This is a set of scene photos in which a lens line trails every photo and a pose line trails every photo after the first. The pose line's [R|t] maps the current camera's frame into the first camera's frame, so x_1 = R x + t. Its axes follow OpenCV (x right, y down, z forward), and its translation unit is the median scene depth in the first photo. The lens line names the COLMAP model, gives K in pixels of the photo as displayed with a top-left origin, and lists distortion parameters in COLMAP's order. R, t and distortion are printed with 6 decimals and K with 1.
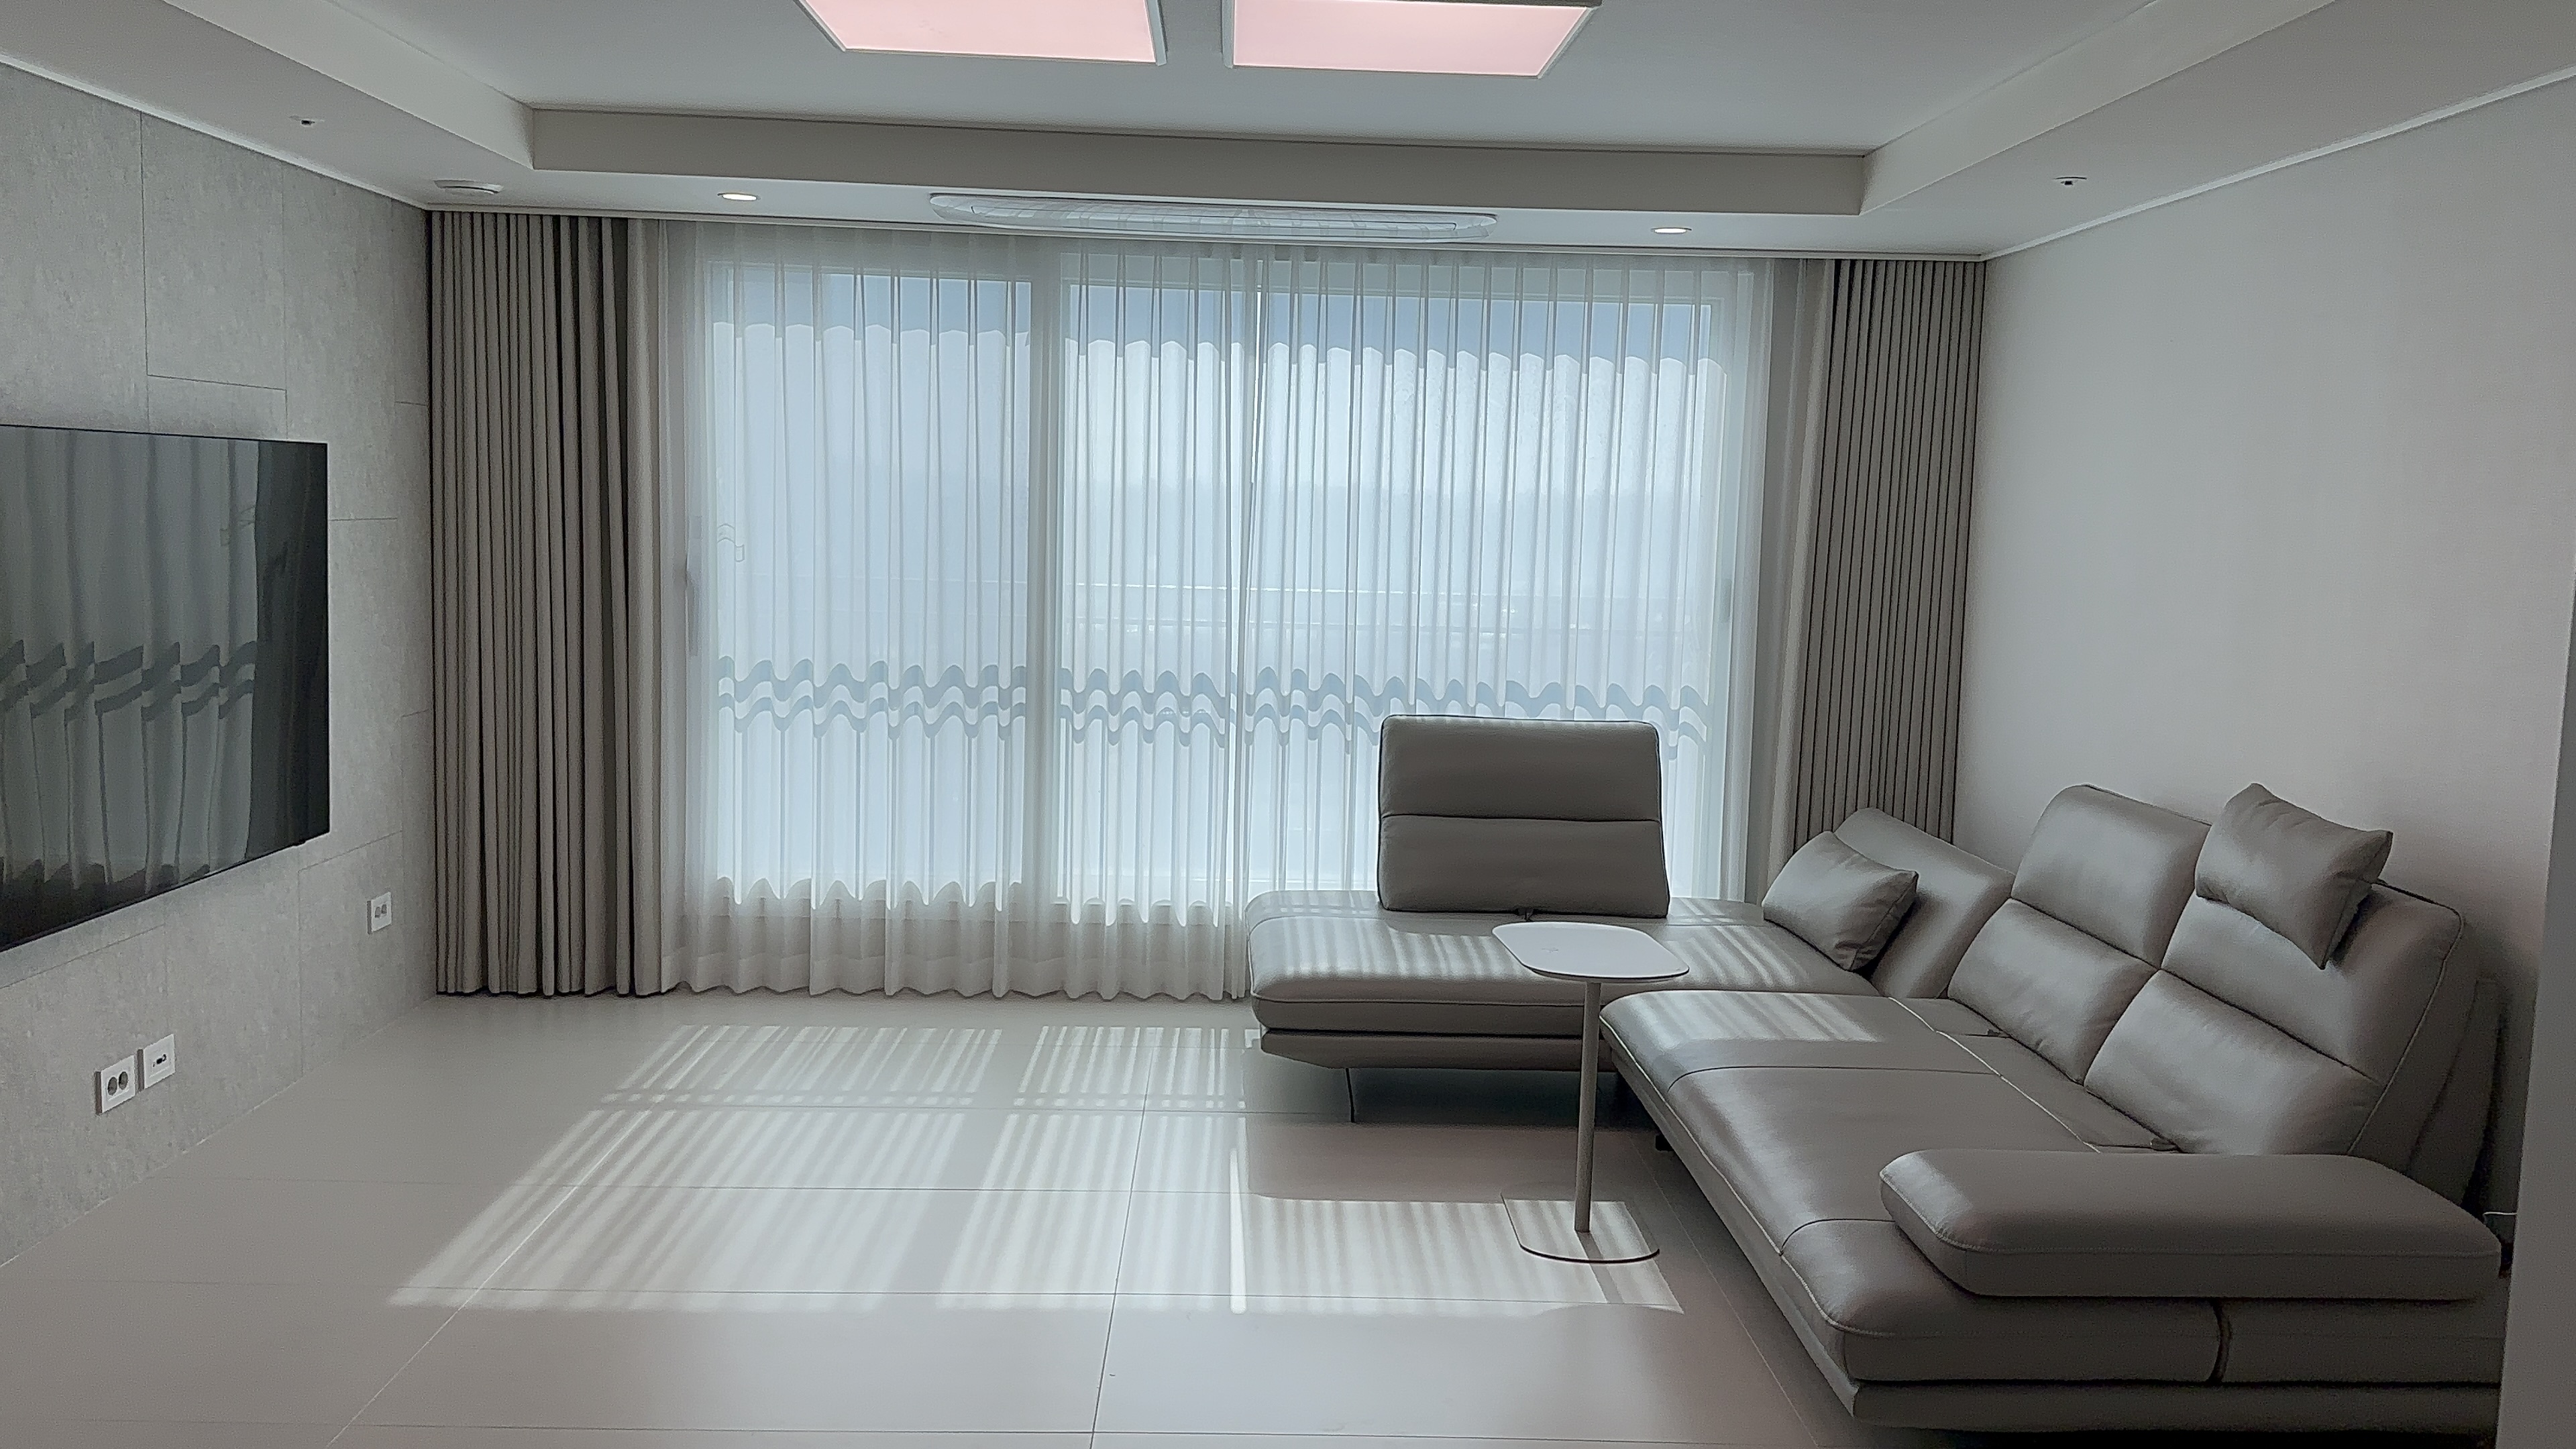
lens RADIAL K [[2076.4, 0, 1313.9], [0, 2076.4, 724.5], [0, 0, 1]] dist [0.075910, -0.115366]
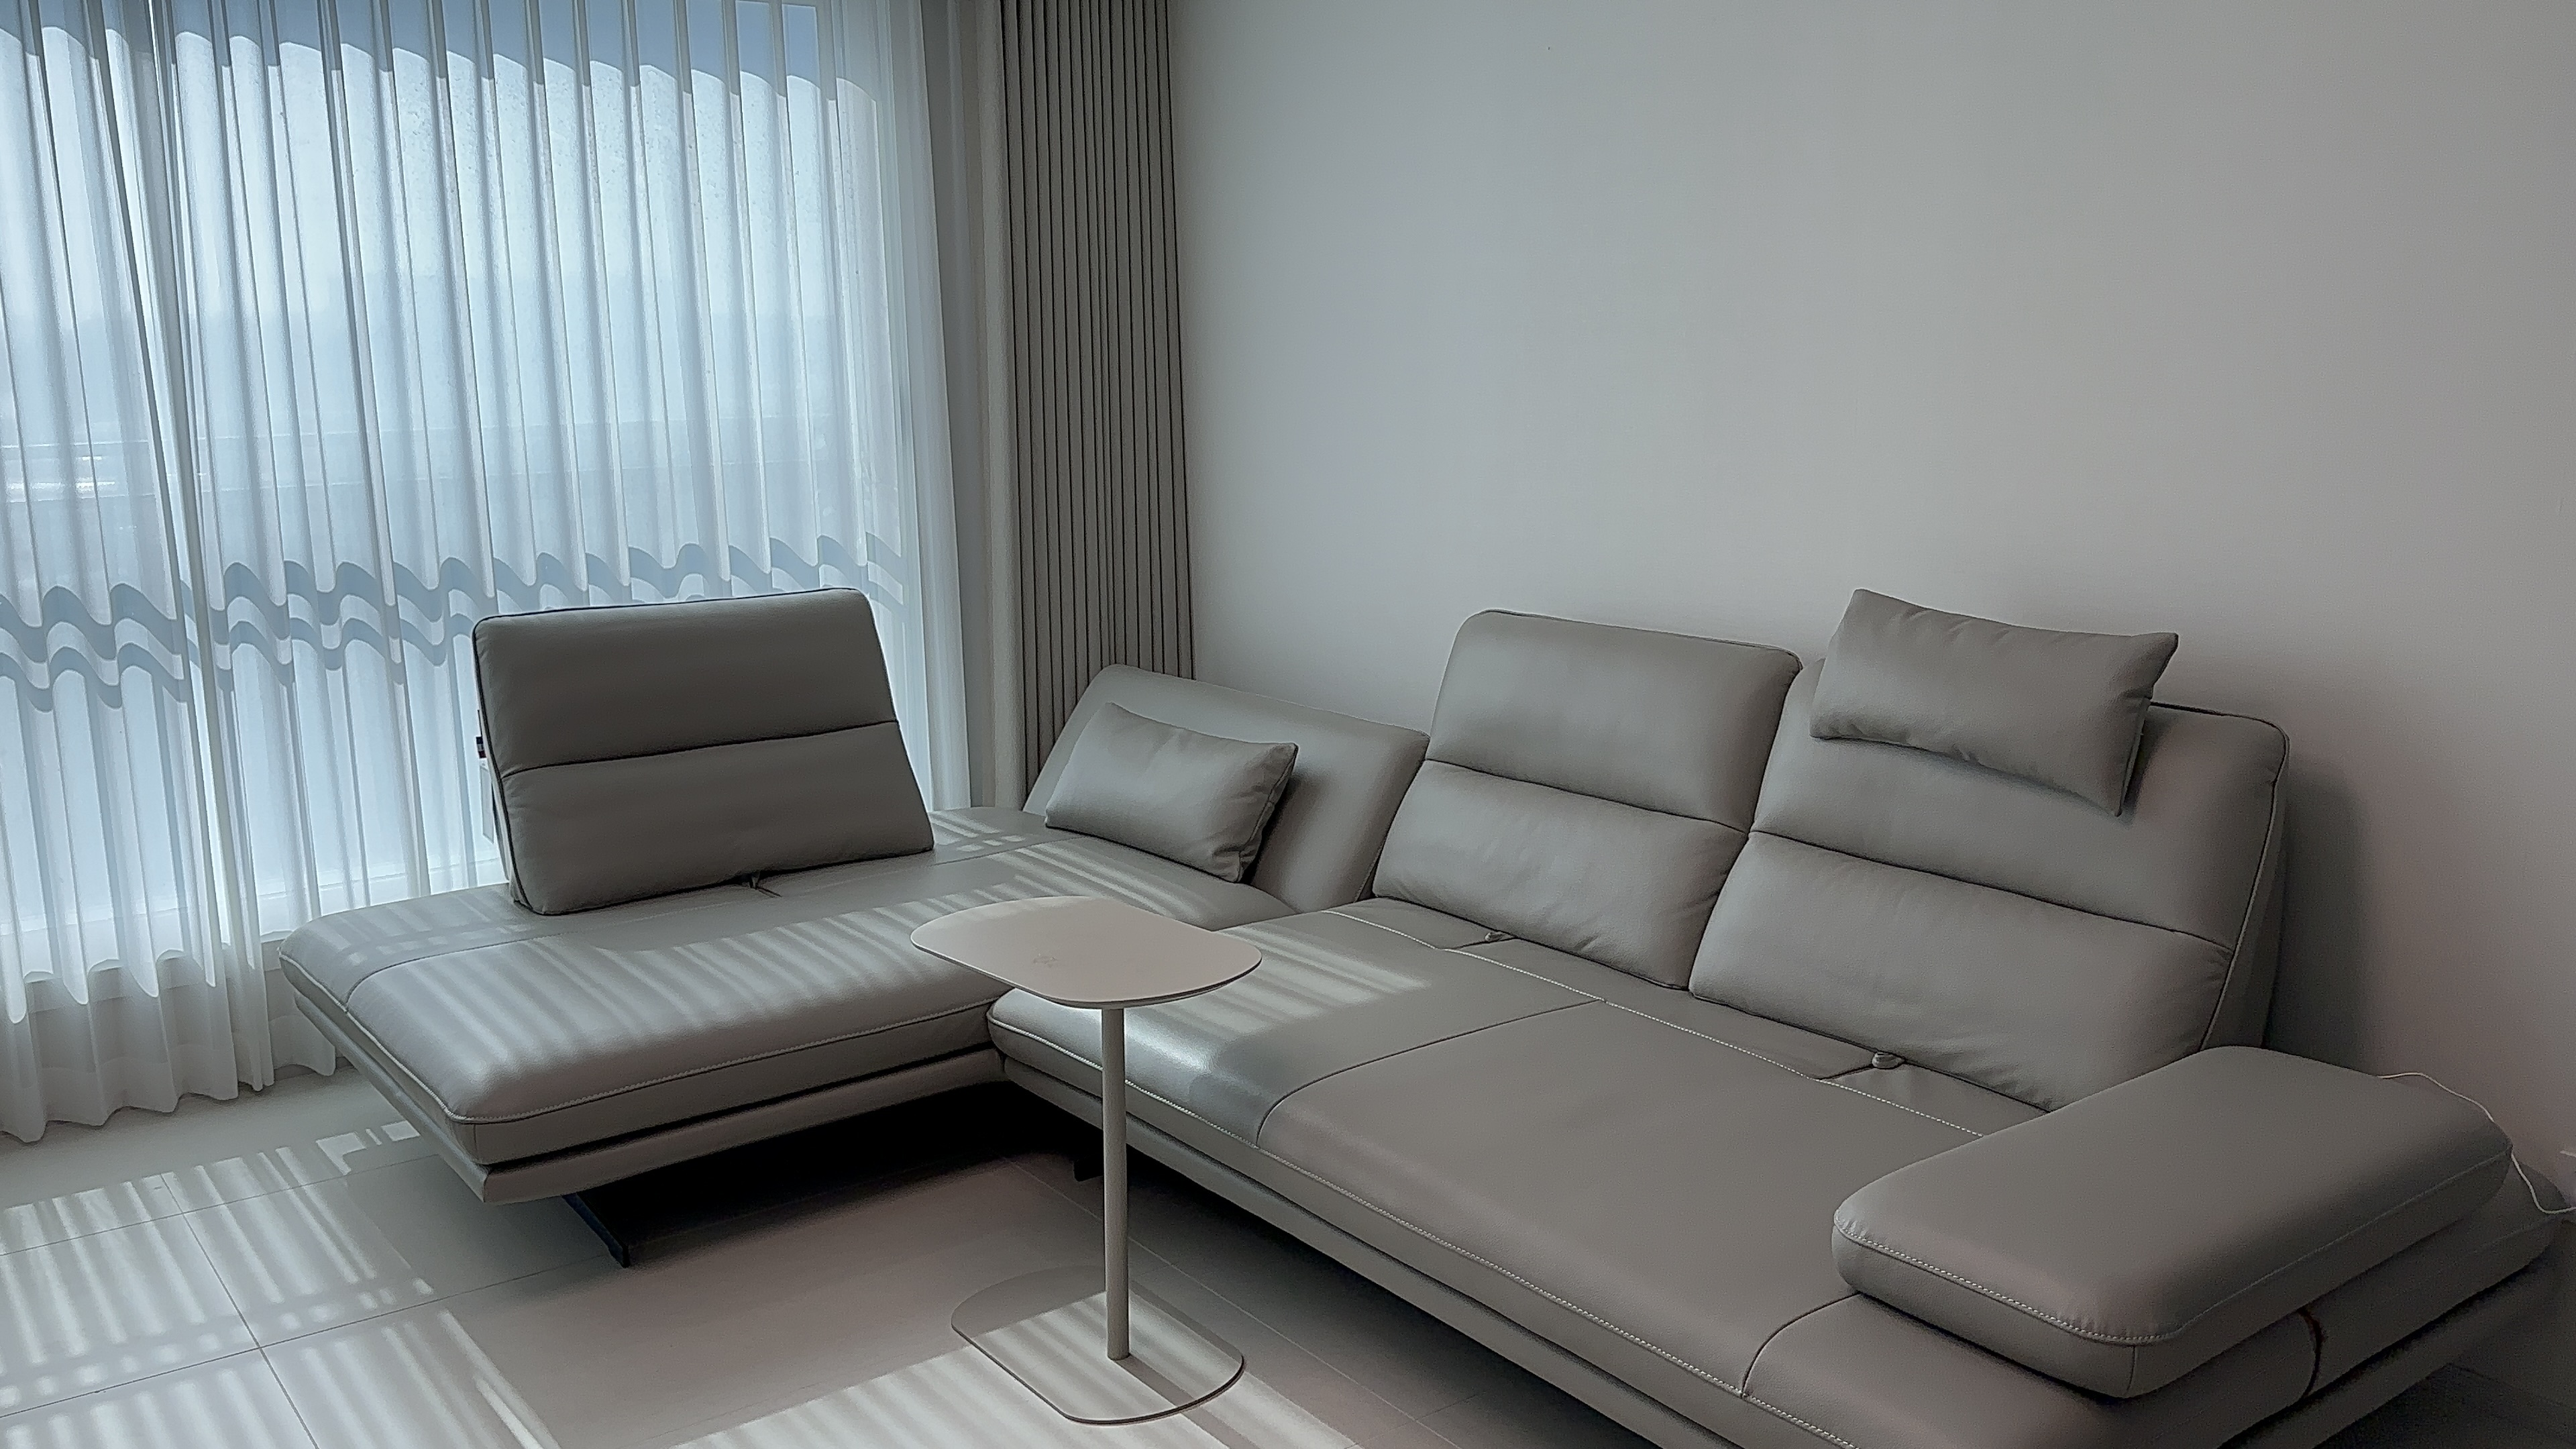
lens RADIAL K [[2078.1, 0, 1288.0], [0, 2078.1, 724.5], [0, 0, 1]] dist [0.073505, -0.113272]
pose [[0.821242, -0.145902, 0.551610, -0.127949], [0.097191, 0.988396, 0.116734, -0.024680], [-0.562241, -0.042256, 0.825893, 0.317237]]
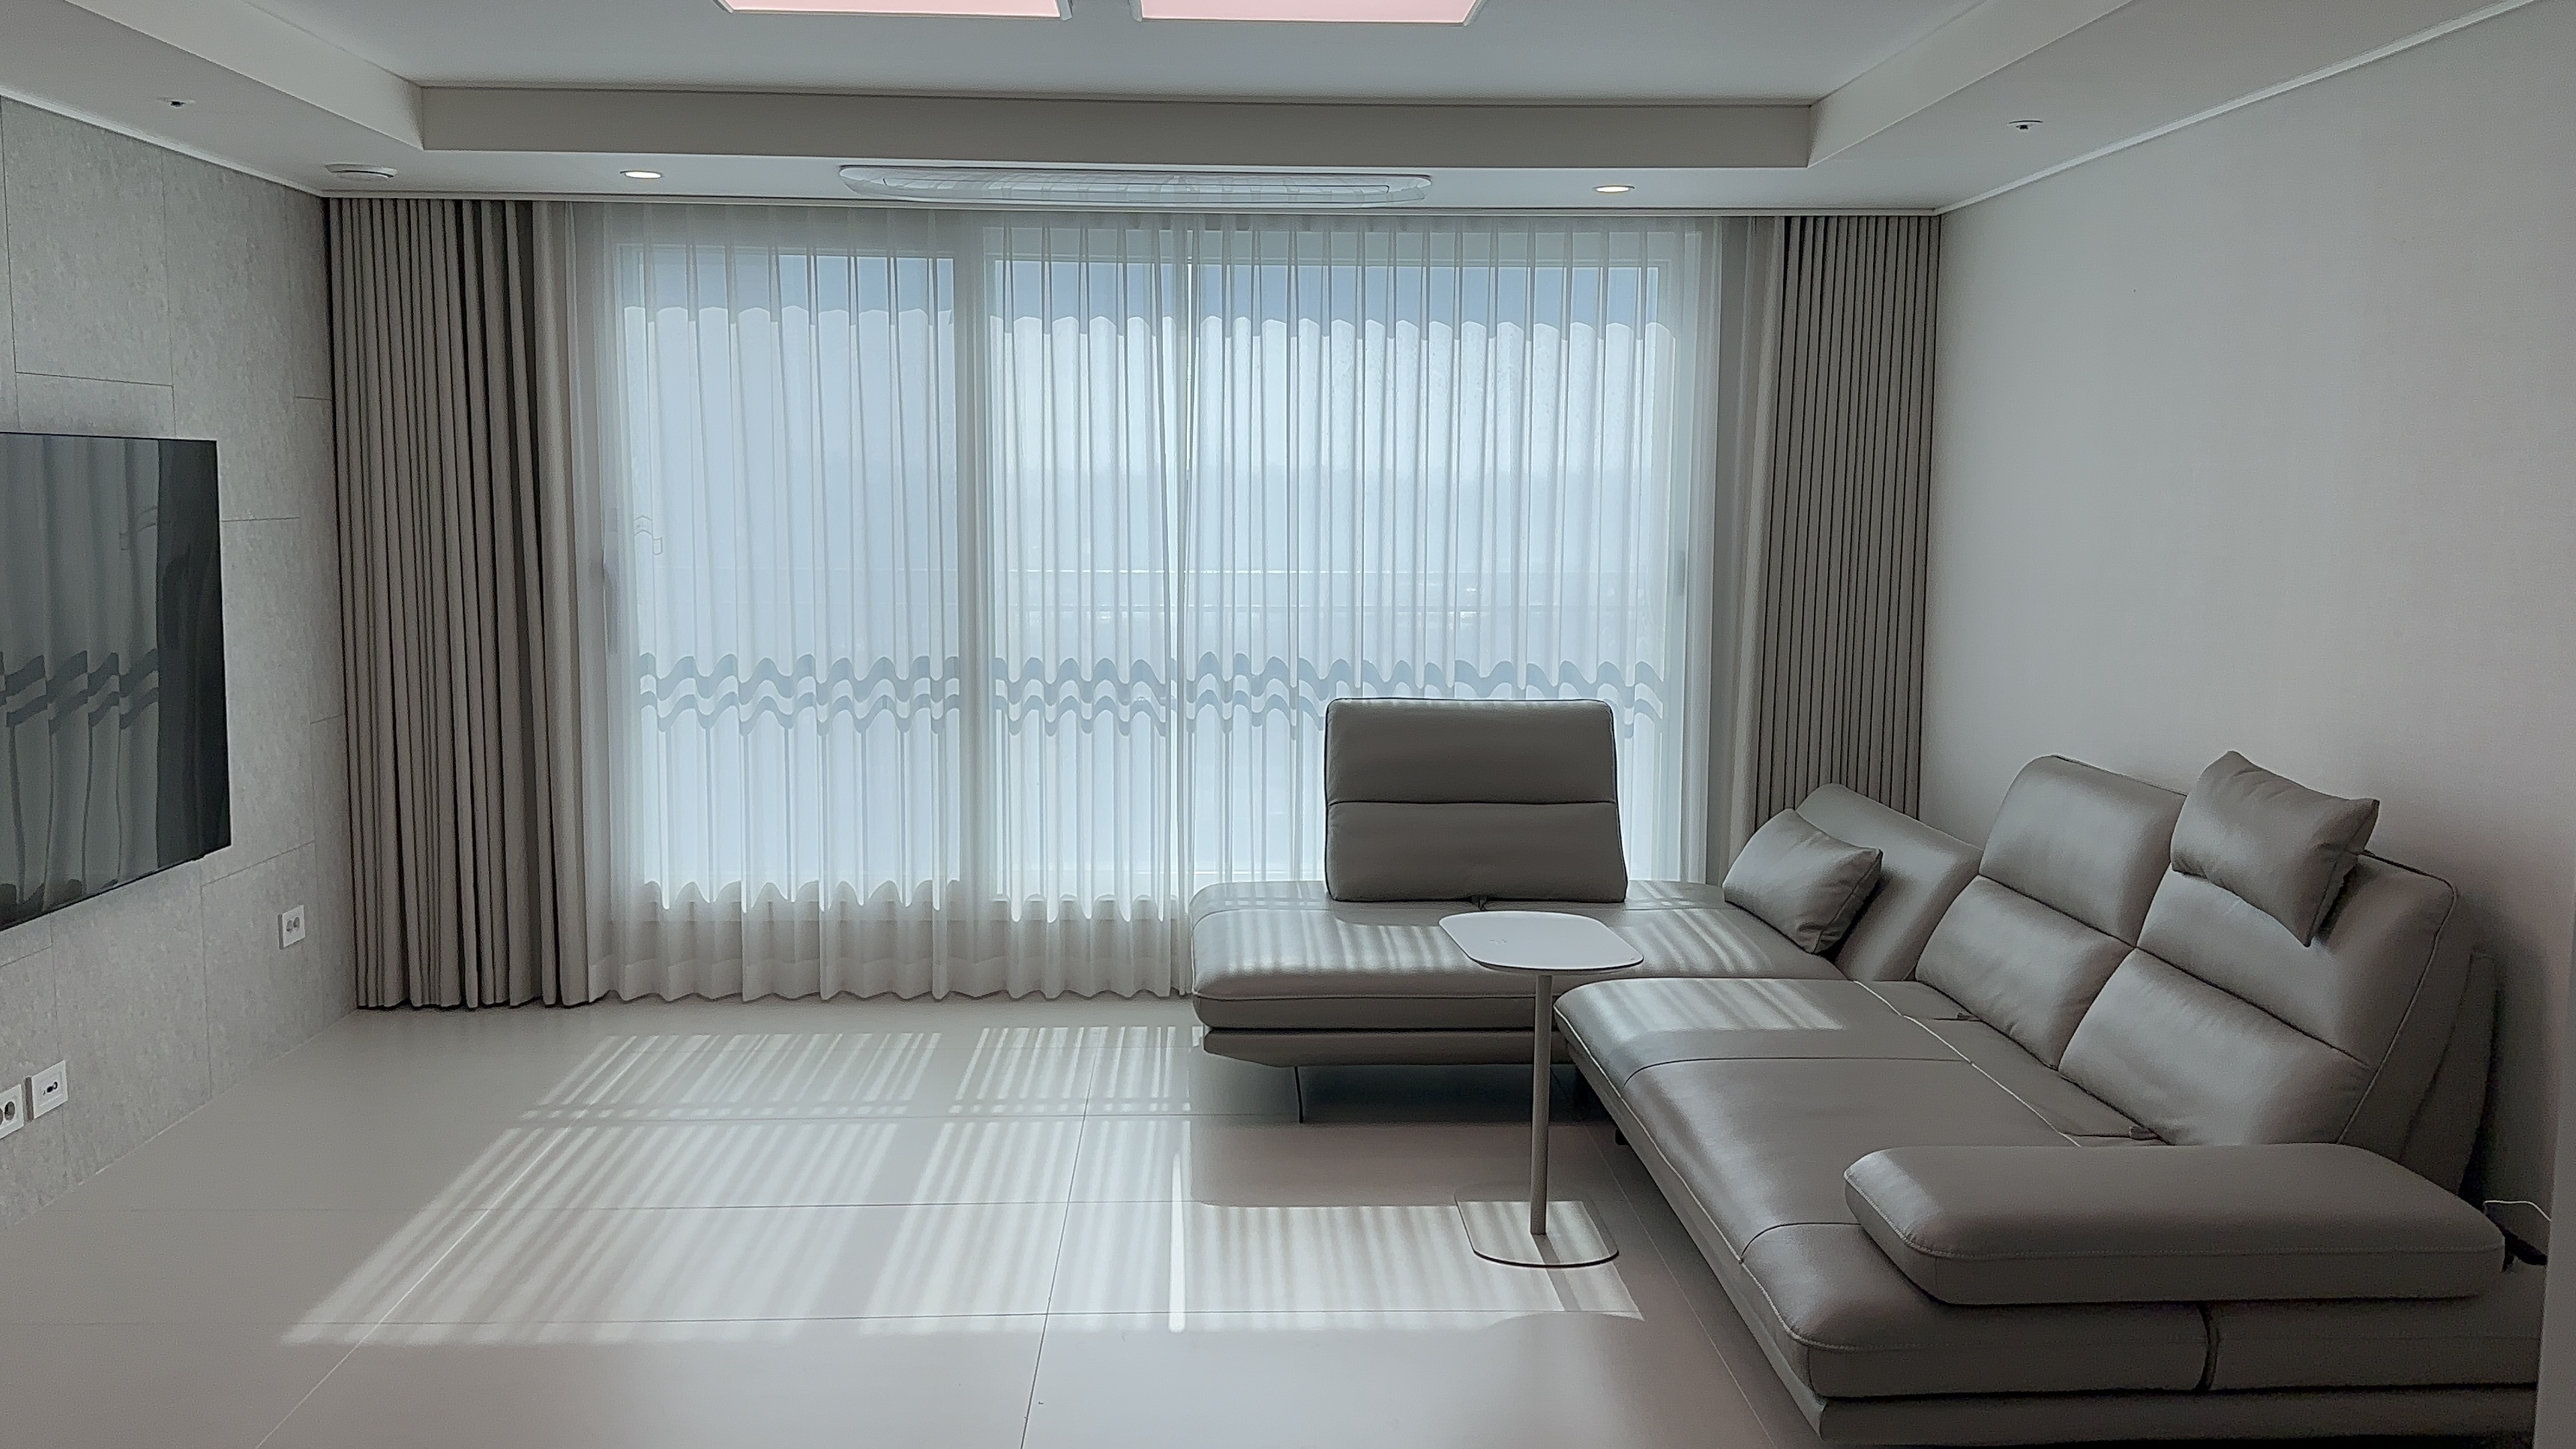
lens RADIAL K [[2078.1, 0, 1288.0], [0, 2078.1, 724.5], [0, 0, 1]] dist [0.073505, -0.113272]
pose [[0.999746, -0.022393, 0.002410, 0.012505], [0.022373, 0.999718, 0.007961, -0.000816], [-0.002588, -0.007905, 0.999965, 0.033101]]
